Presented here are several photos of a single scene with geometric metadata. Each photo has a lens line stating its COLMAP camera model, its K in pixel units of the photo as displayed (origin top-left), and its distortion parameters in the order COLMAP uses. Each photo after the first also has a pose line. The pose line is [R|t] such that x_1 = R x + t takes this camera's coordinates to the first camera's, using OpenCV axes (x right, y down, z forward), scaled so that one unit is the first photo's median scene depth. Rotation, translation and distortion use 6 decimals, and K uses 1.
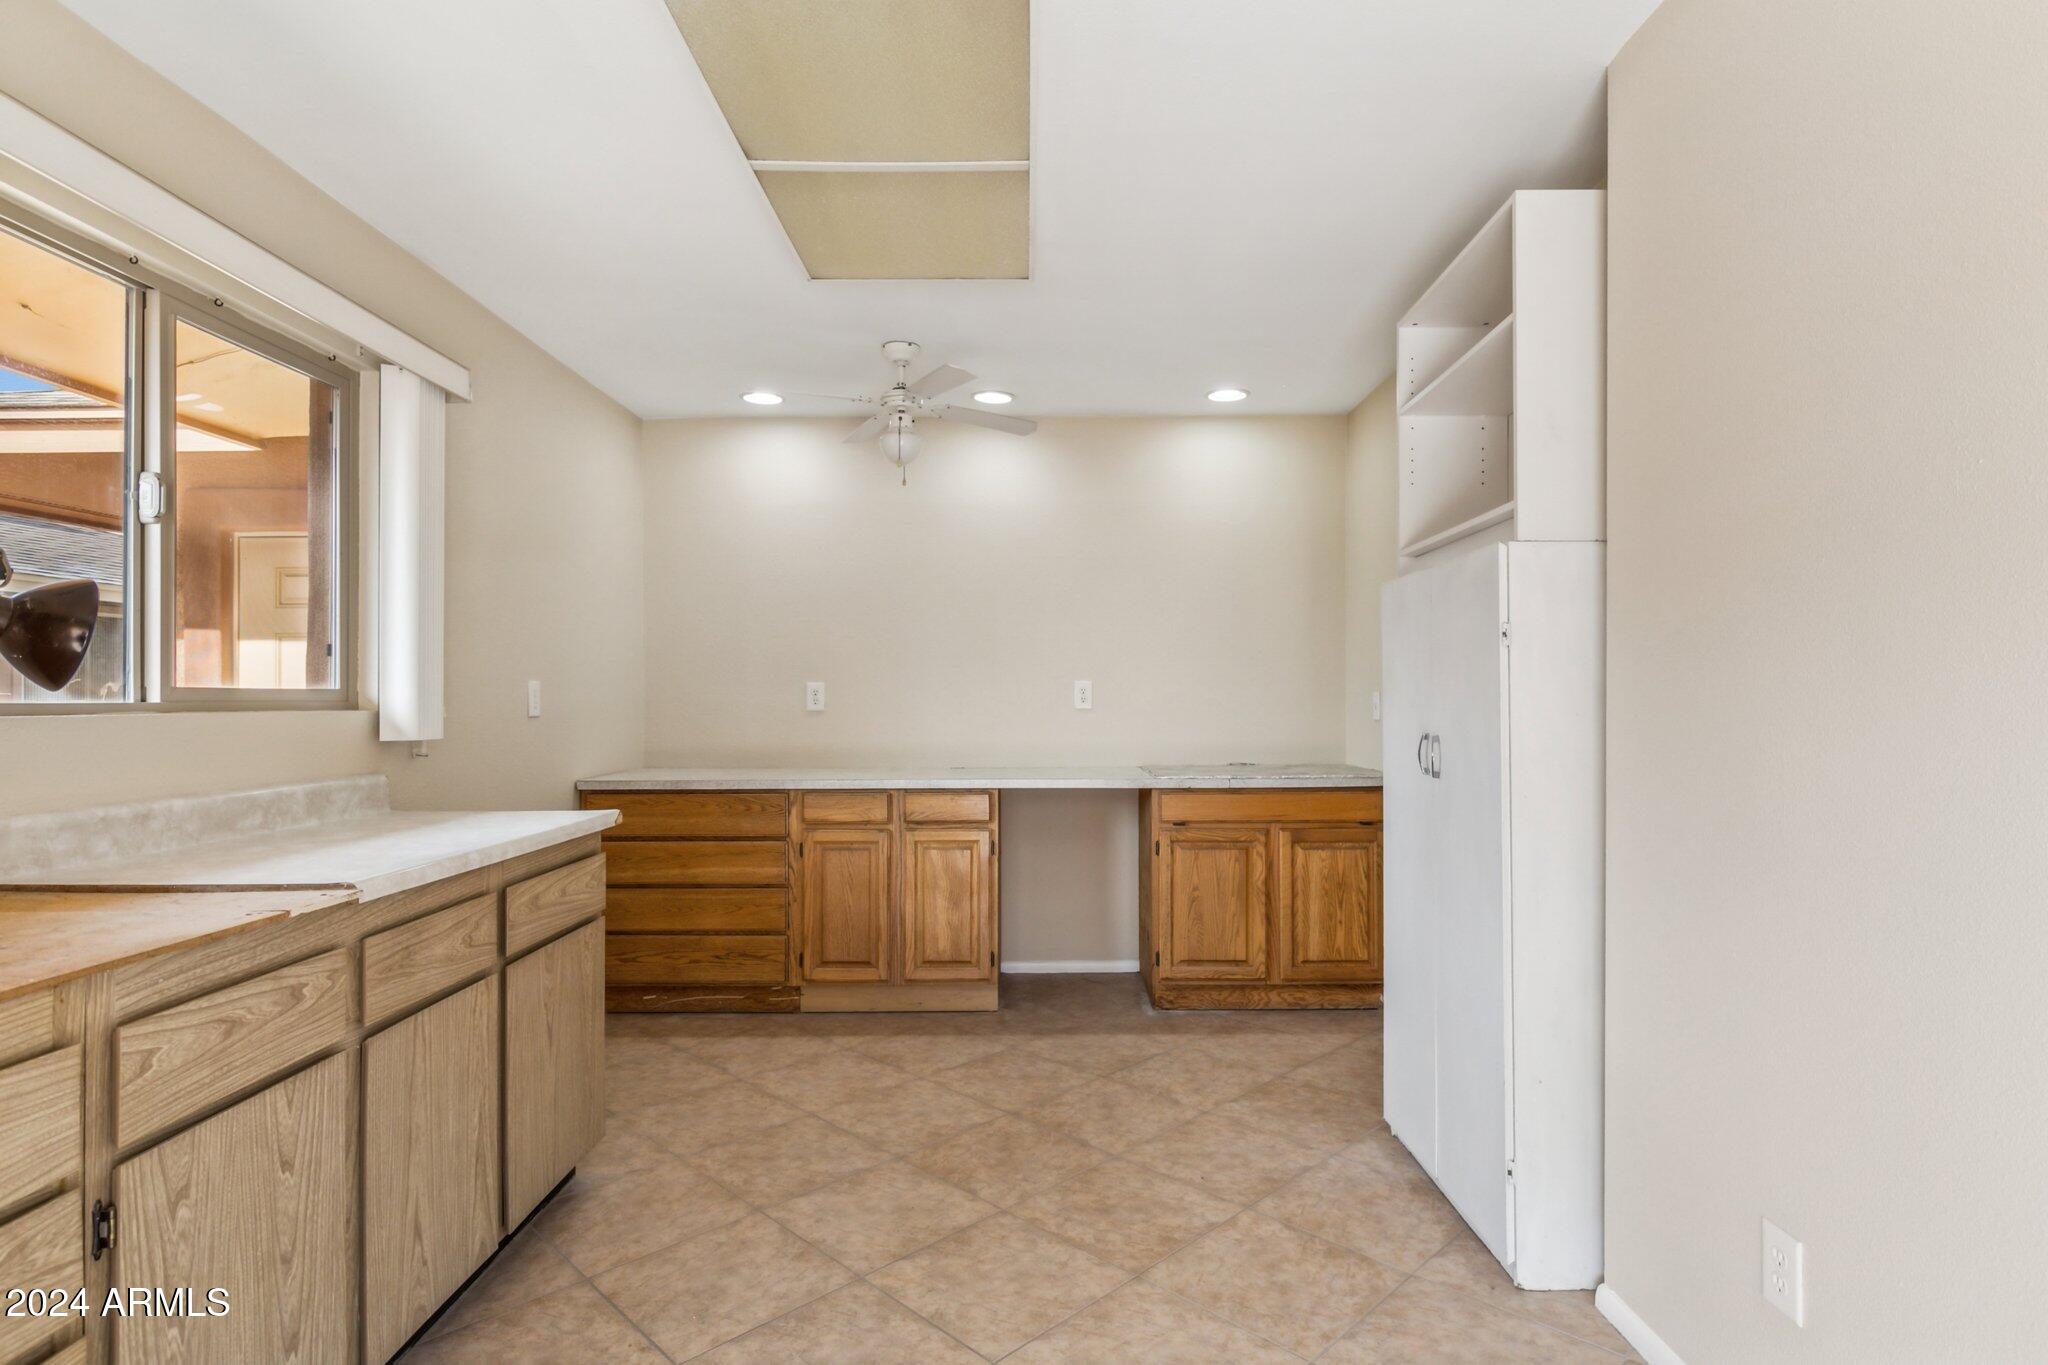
lens RADIAL K [[1040.1, 0, 1044.4], [0, 1040.1, 687.3], [0, 0, 1]] dist [0.002326, -0.000434]
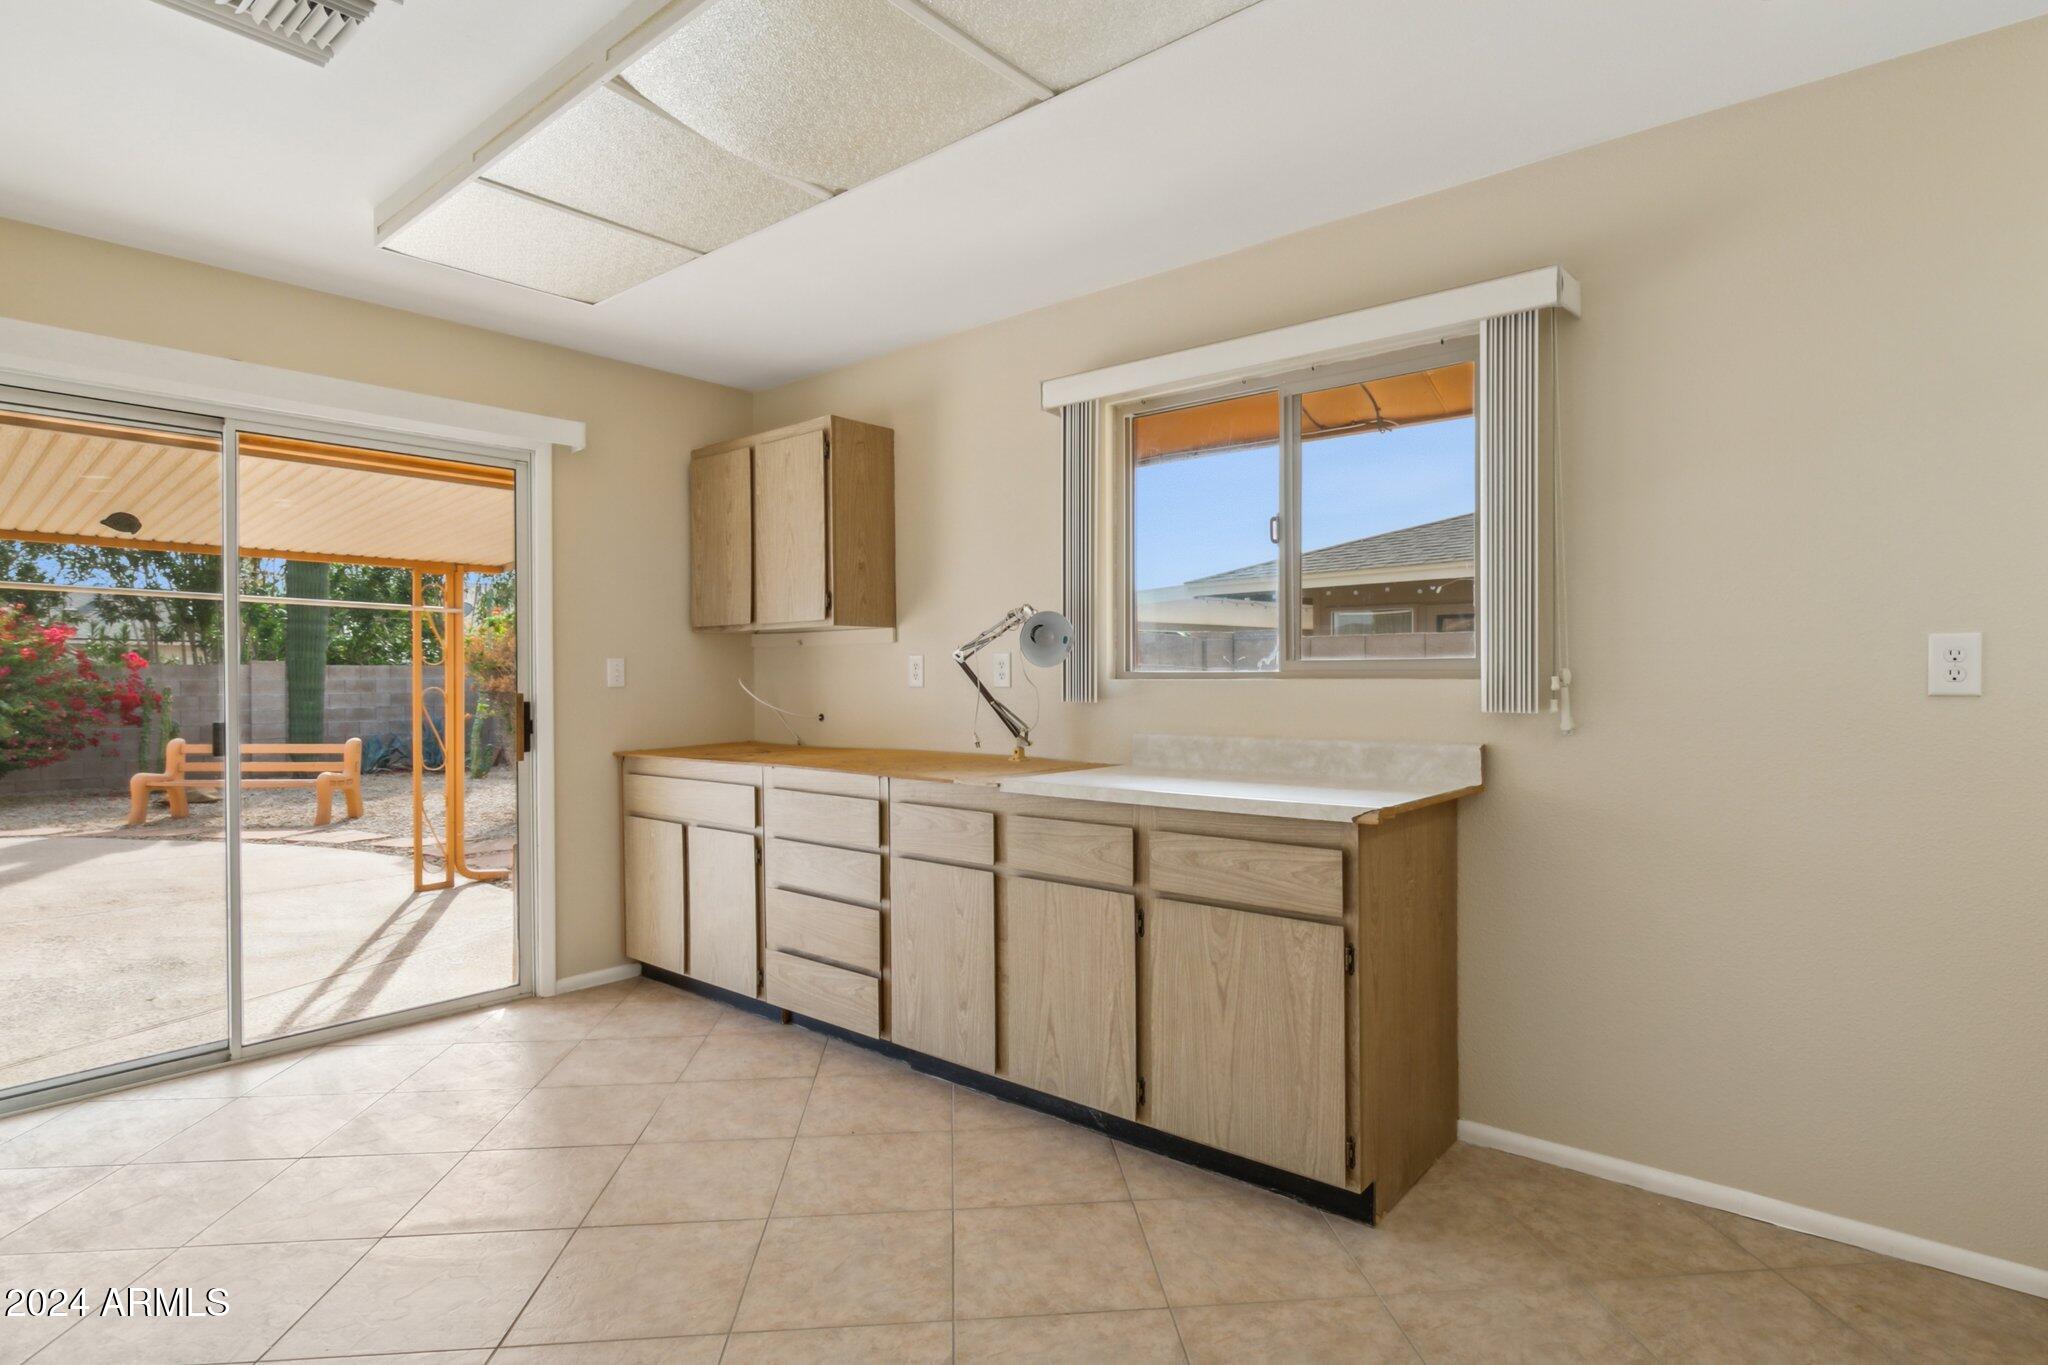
lens RADIAL K [[1040.1, 0, 1044.4], [0, 1040.1, 687.3], [0, 0, 1]] dist [0.002326, -0.000434]
pose [[-0.640507, 0.015088, -0.767804, 0.450272], [0.013035, 0.999877, 0.008775, 0.019218], [0.767842, -0.004387, -0.640625, 1.636175]]
